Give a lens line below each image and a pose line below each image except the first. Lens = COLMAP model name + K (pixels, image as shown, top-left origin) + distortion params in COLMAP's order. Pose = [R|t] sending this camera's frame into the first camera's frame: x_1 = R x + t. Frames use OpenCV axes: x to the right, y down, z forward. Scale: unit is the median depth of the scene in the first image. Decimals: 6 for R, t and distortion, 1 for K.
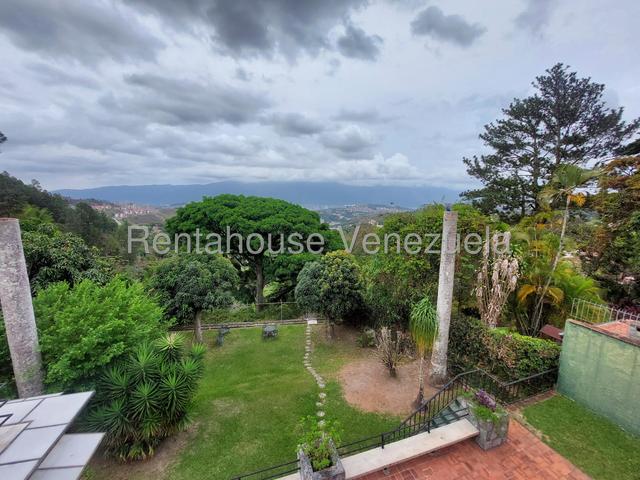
lens RADIAL K [[257.0, 0, 321.9], [0, 257.0, 223.9], [0, 0, 1]] dist [-0.019022, 0.000547]
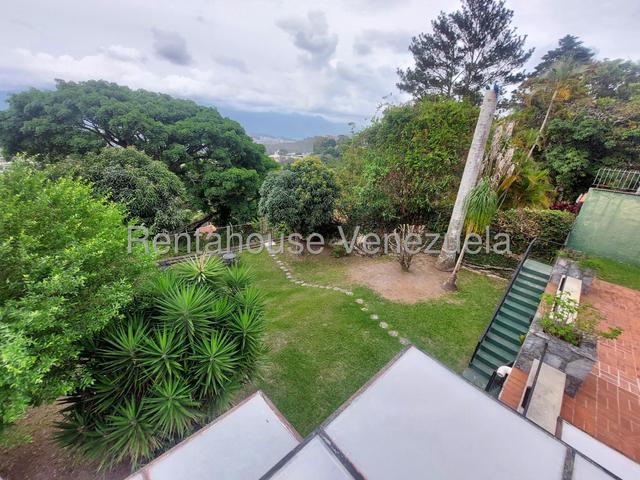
lens RADIAL K [[257.0, 0, 323.7], [0, 257.0, 227.5], [0, 0, 1]] dist [-0.019022, 0.000547]
pose [[0.904343, -0.107098, 0.413152, -0.288406], [-0.009206, 0.962886, 0.269751, 0.110950], [-0.426708, -0.247751, 0.869793, 0.205727]]
